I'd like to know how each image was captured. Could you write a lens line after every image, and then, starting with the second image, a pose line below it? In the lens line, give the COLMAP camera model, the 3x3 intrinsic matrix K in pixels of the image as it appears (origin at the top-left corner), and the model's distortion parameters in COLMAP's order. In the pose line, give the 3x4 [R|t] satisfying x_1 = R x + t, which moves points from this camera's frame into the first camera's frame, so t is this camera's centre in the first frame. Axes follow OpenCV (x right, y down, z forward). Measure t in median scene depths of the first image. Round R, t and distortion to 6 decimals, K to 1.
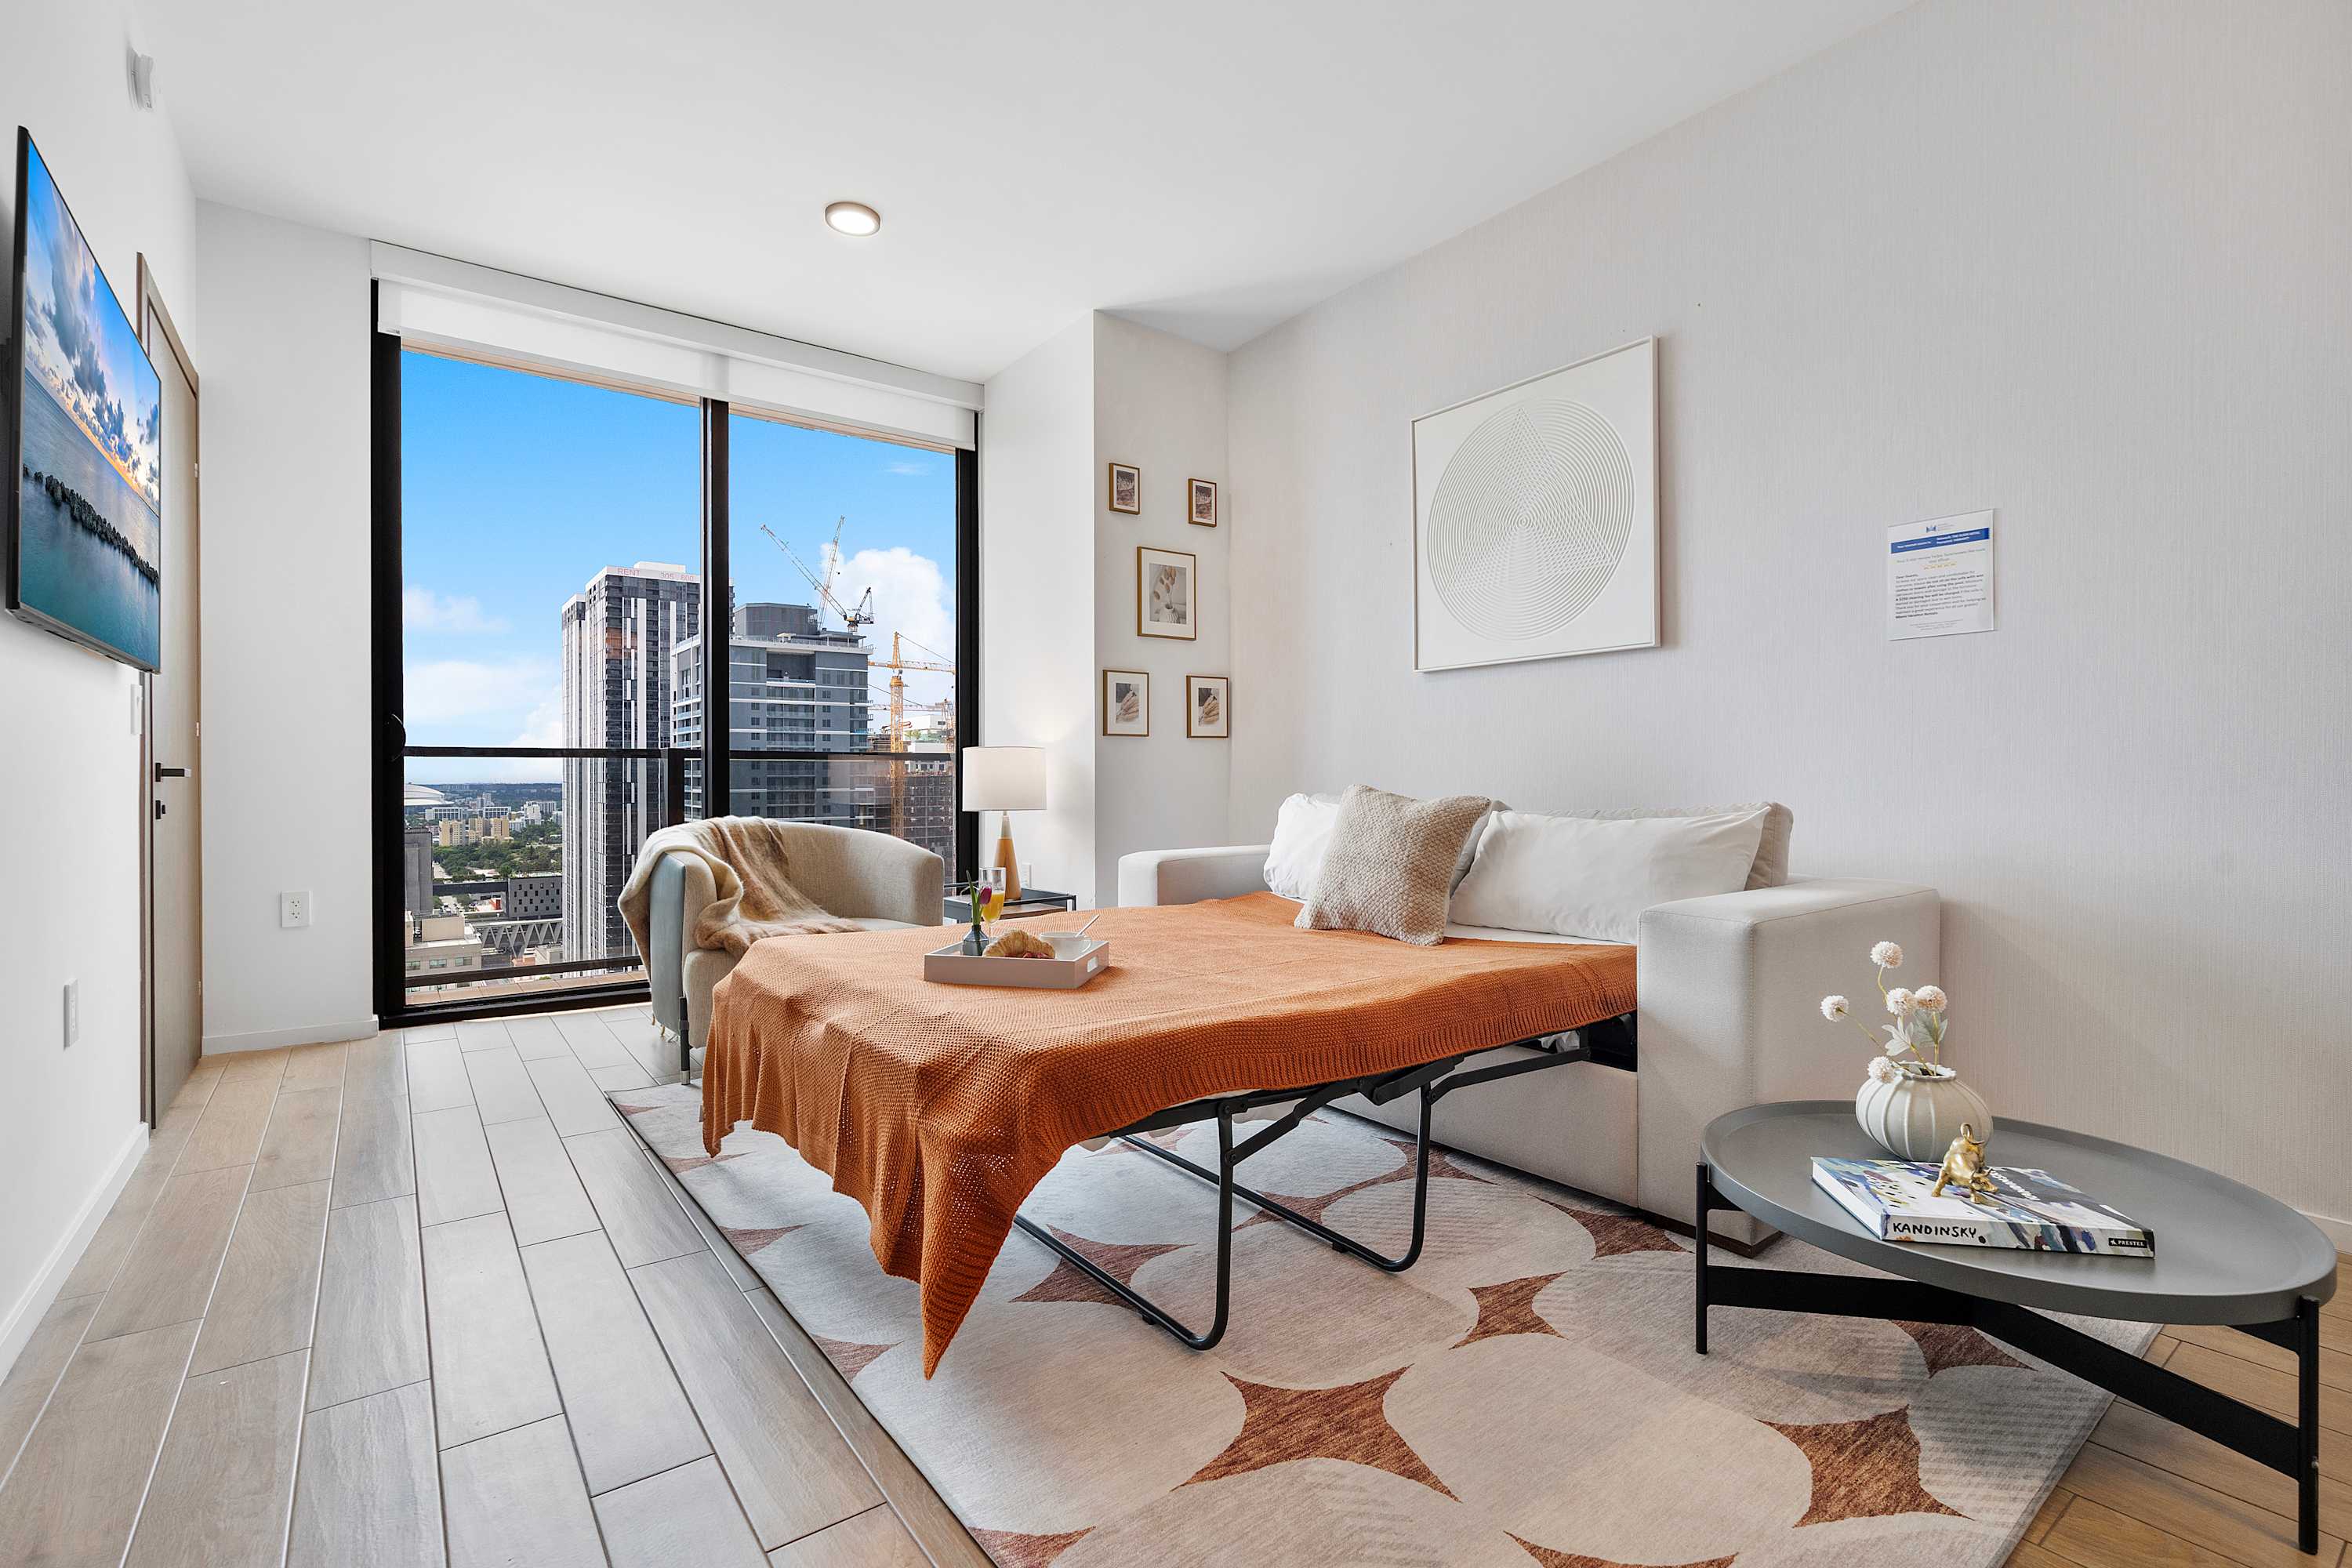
lens RADIAL K [[1061.4, 0, 1158.6], [0, 1061.4, 787.8], [0, 0, 1]] dist [-0.003725, 0.000211]
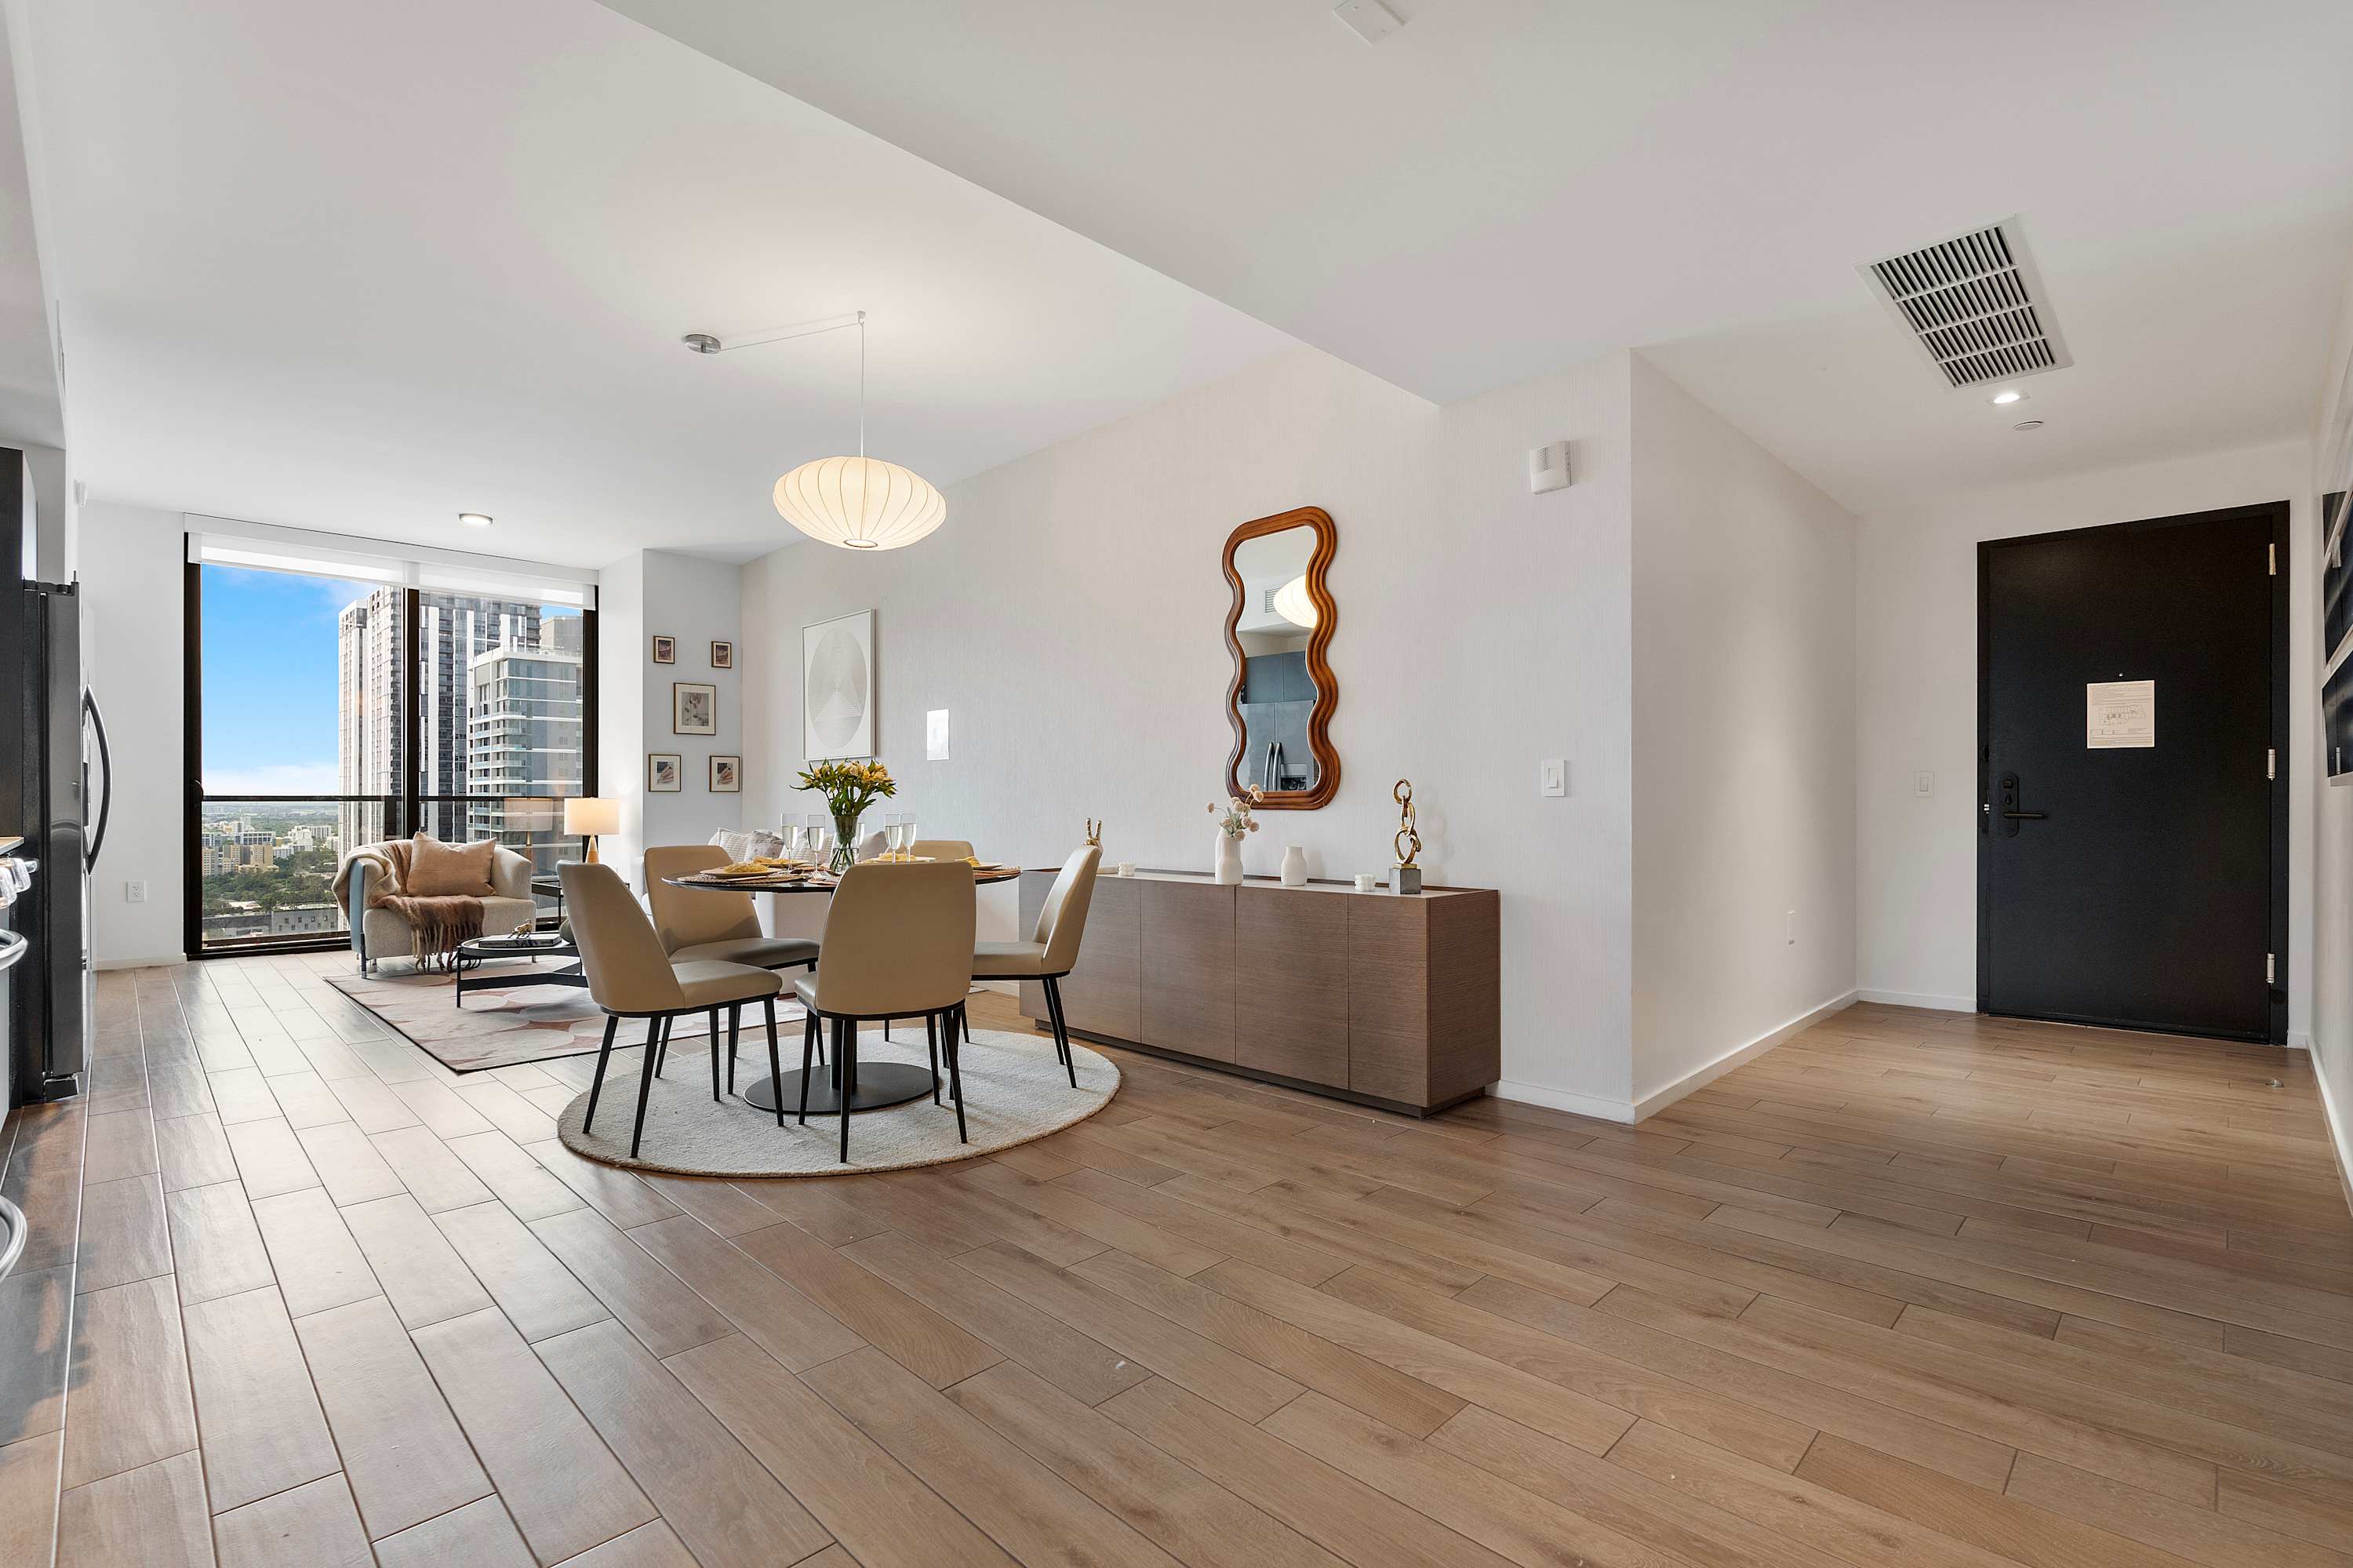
lens RADIAL K [[1061.9, 0, 1172.8], [0, 1061.9, 803.2], [0, 0, 1]] dist [-0.003725, 0.000211]
pose [[0.988112, 0.000844, 0.153732, 0.581359], [0.000202, 0.999977, -0.006789, -0.019497], [-0.153734, 0.006739, 0.988089, -0.941061]]
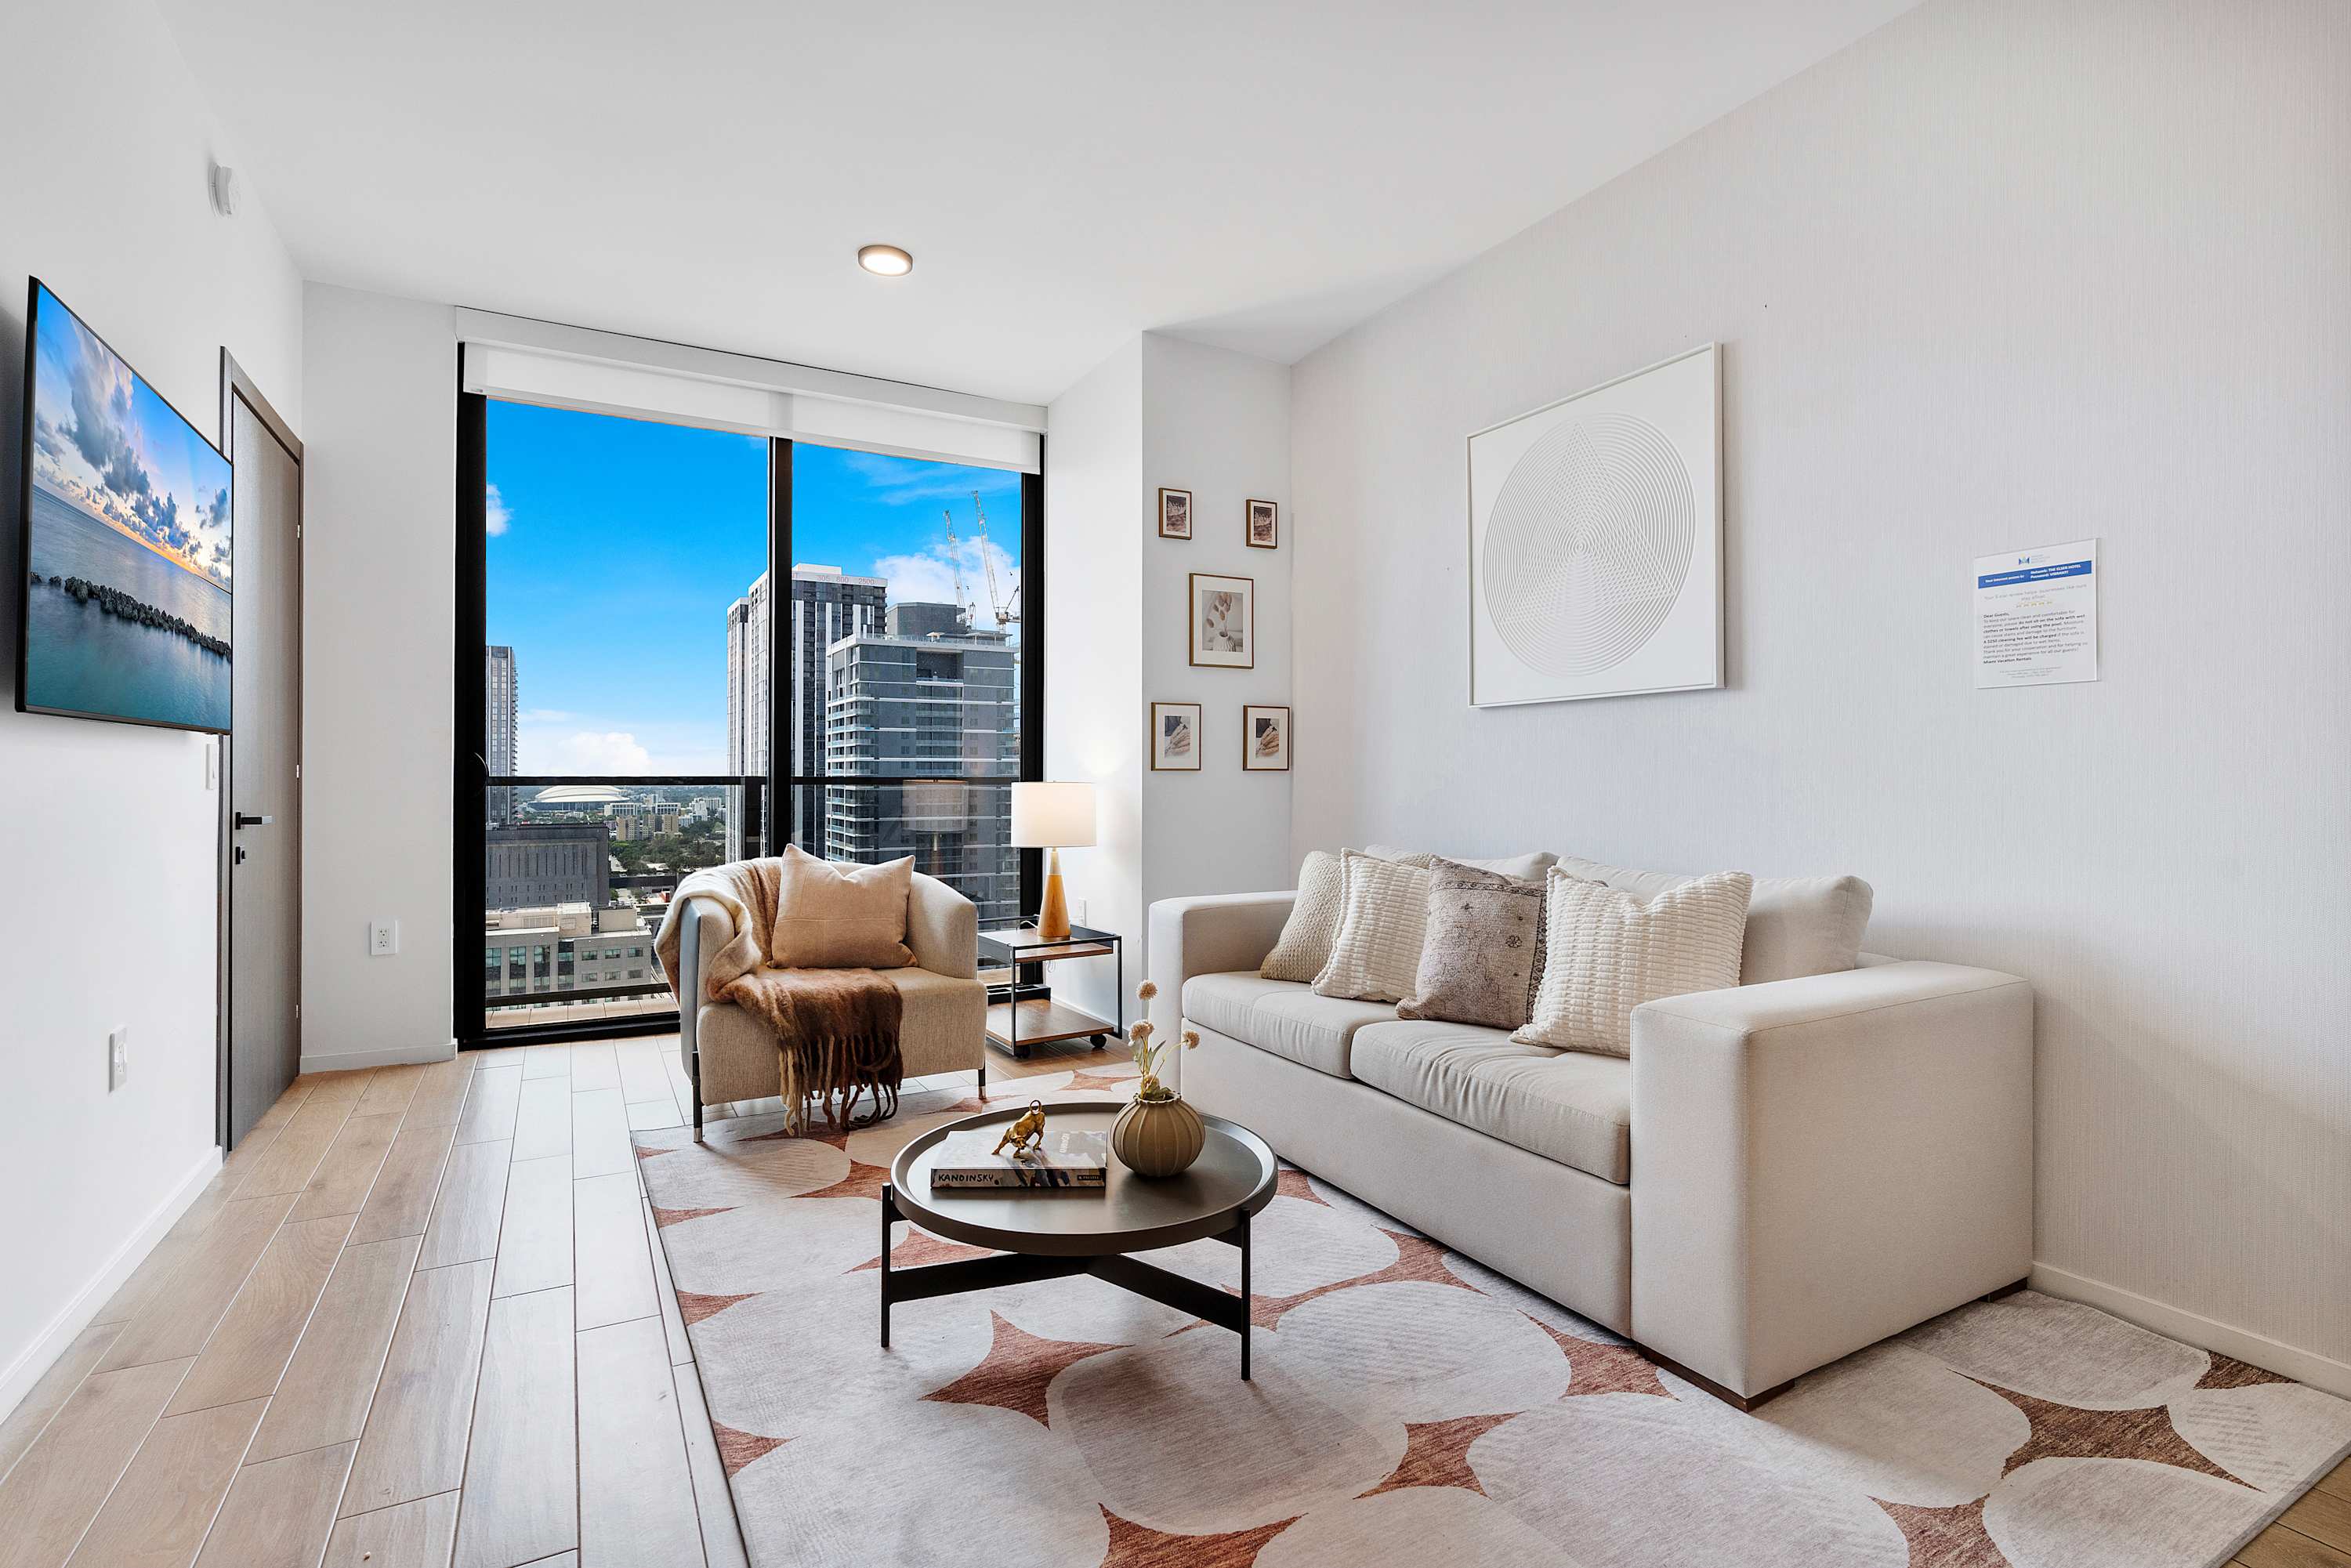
lens RADIAL K [[1101.0, 0, 1156.7], [0, 1101.0, 778.1], [0, 0, 1]] dist [-0.002858, 0.001847]
pose [[0.990158, 0.002673, -0.139928, 0.101152], [-0.003805, 0.999962, -0.007819, -0.037624], [0.139902, 0.008274, 0.990131, 0.010738]]
